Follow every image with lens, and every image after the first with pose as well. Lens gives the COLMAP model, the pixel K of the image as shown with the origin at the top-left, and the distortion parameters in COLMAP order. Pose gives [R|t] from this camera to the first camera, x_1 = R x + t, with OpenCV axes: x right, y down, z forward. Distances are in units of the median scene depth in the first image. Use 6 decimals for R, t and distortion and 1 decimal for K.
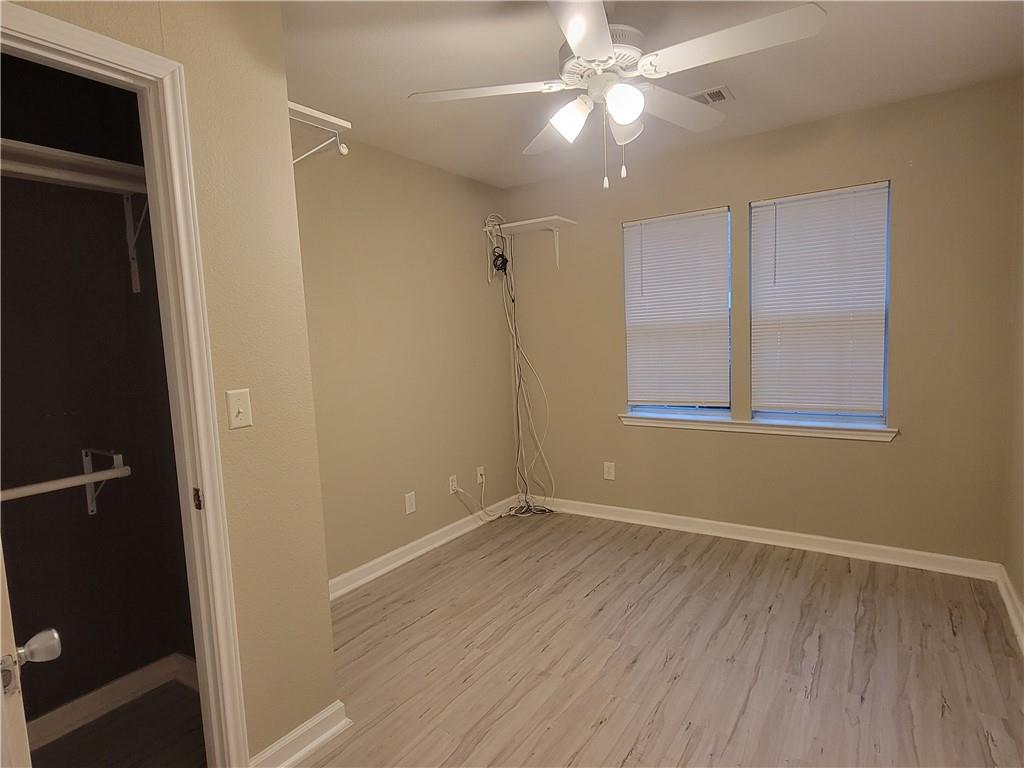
lens RADIAL K [[552.8, 0, 512.8], [0, 552.8, 387.9], [0, 0, 1]] dist [0.003687, -0.000260]
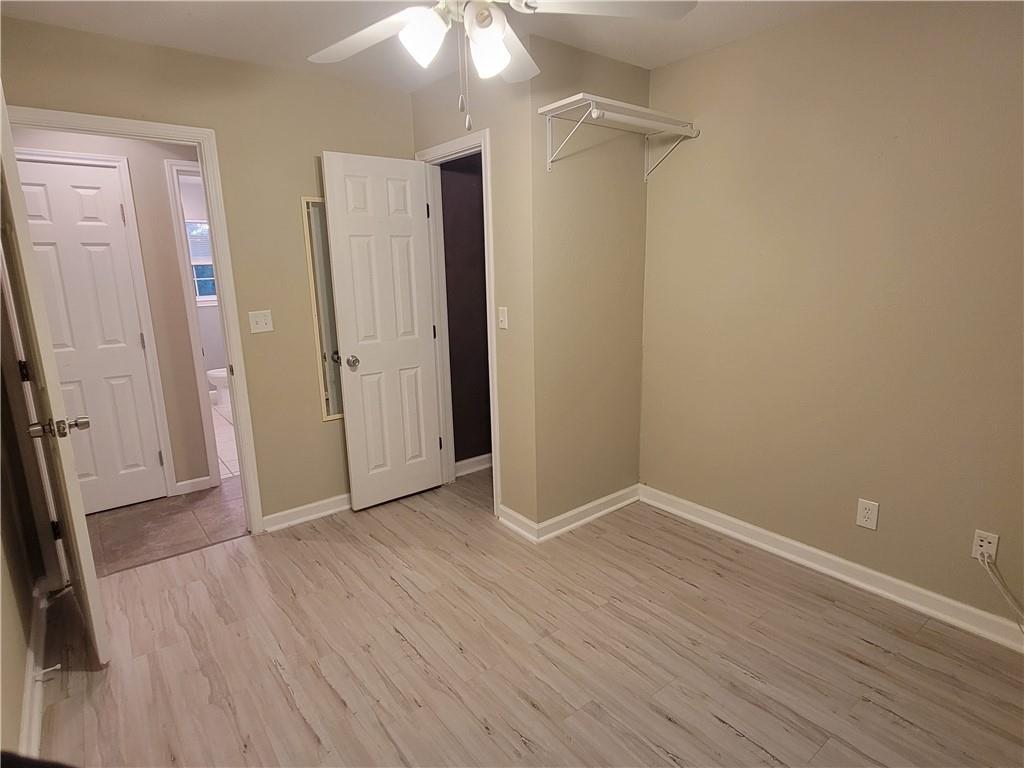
lens RADIAL K [[552.8, 0, 512.5], [0, 552.8, 380.2], [0, 0, 1]] dist [0.003687, -0.000260]
pose [[-0.299615, 0.241011, -0.923117, 0.836316], [-0.061250, 0.960712, 0.270706, -0.179057], [0.952092, 0.137648, -0.273082, 1.085930]]
